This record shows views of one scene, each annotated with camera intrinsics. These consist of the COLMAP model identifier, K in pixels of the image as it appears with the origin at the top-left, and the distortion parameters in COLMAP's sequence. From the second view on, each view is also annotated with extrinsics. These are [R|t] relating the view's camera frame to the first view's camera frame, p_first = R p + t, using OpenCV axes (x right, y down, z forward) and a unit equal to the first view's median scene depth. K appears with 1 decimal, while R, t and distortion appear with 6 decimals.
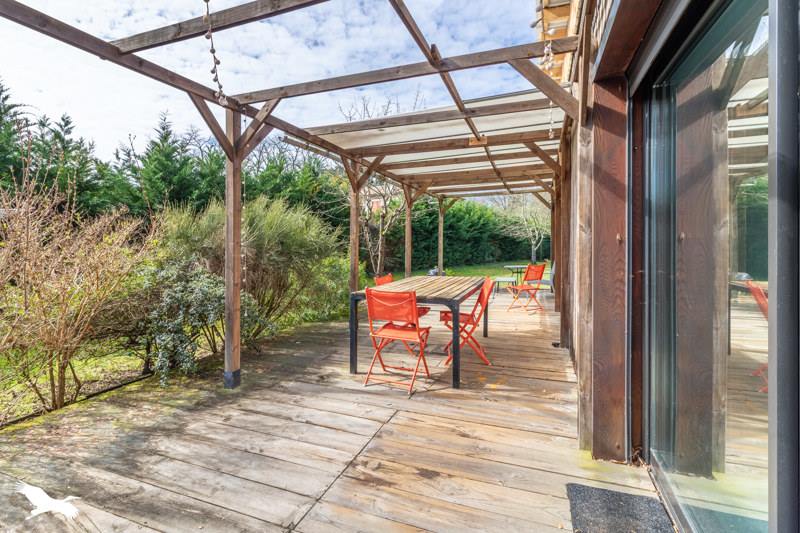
lens RADIAL K [[373.0, 0, 393.7], [0, 373.0, 244.3], [0, 0, 1]] dist [-0.003918, -0.000184]
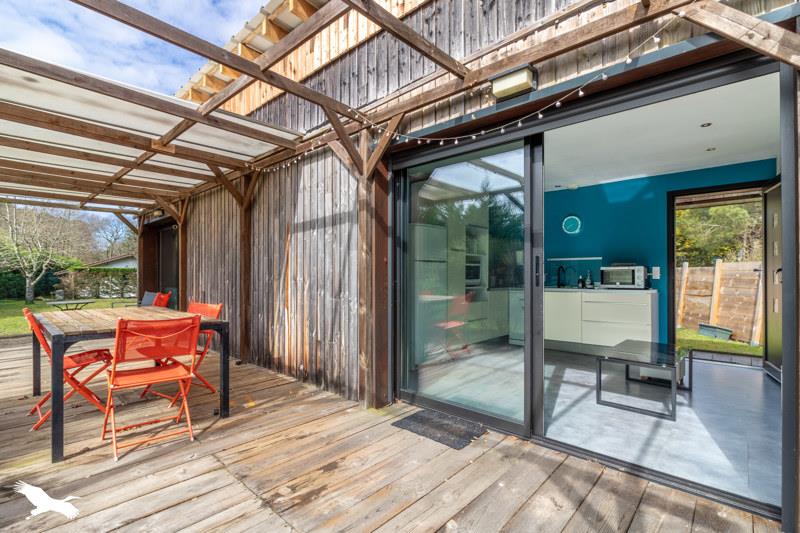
lens RADIAL K [[373.0, 0, 398.5], [0, 373.0, 272.6], [0, 0, 1]] dist [-0.003918, -0.000184]
pose [[0.365422, 0.018691, 0.930654, -0.556751], [-0.000728, 0.999804, -0.019794, 0.047239], [-0.930842, 0.006556, 0.365364, 0.270354]]
